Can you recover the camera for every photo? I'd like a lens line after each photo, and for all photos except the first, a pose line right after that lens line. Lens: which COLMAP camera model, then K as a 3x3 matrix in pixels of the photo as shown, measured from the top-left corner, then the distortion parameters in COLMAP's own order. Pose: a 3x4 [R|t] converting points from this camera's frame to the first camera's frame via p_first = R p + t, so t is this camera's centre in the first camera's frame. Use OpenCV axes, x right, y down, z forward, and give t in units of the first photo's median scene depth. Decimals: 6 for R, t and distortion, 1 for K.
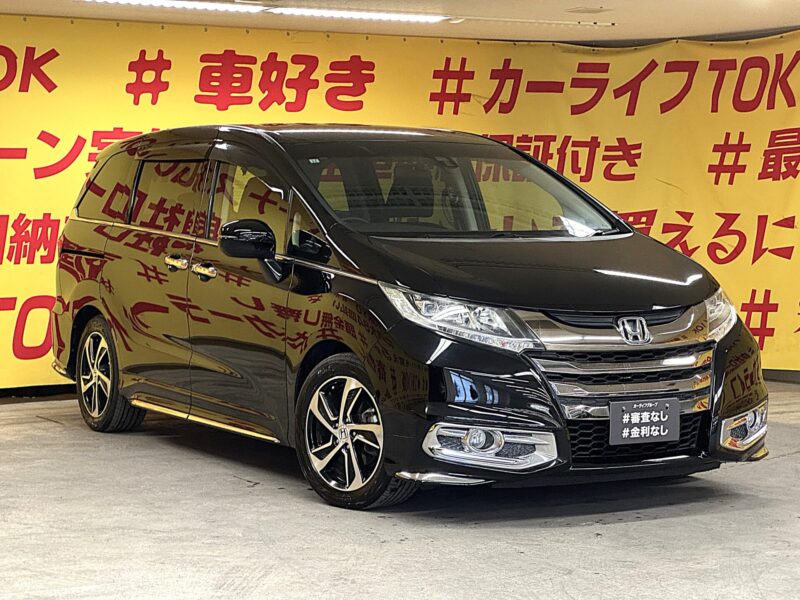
lens RADIAL K [[1843.0, 0, 385.0], [0, 1843.0, 300.5], [0, 0, 1]] dist [0.258638, 0.401260]
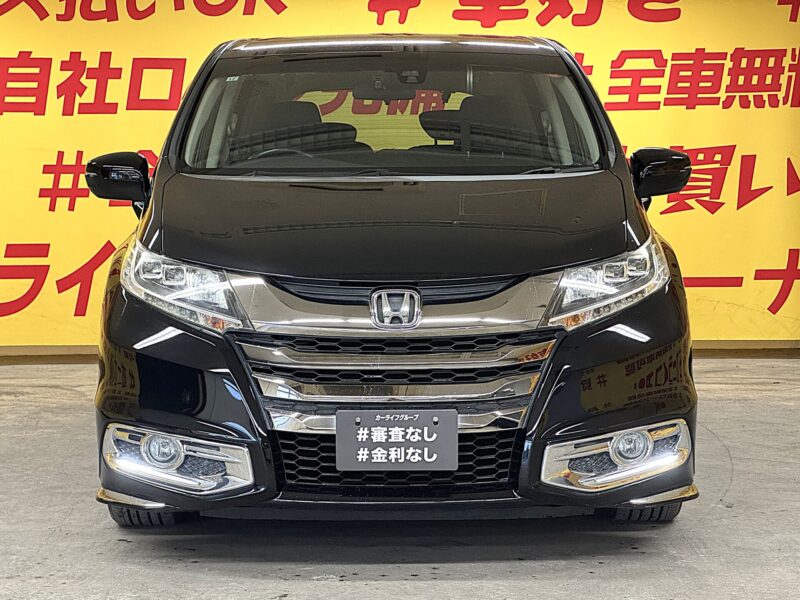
lens RADIAL K [[1843.0, 0, 385.0], [0, 1843.0, 300.5], [0, 0, 1]] dist [0.258638, 0.401260]
pose [[0.873939, 0.037389, -0.484596, 0.468391], [-0.023536, 0.999123, 0.034642, -0.011085], [0.485466, -0.018870, 0.874052, 0.392137]]
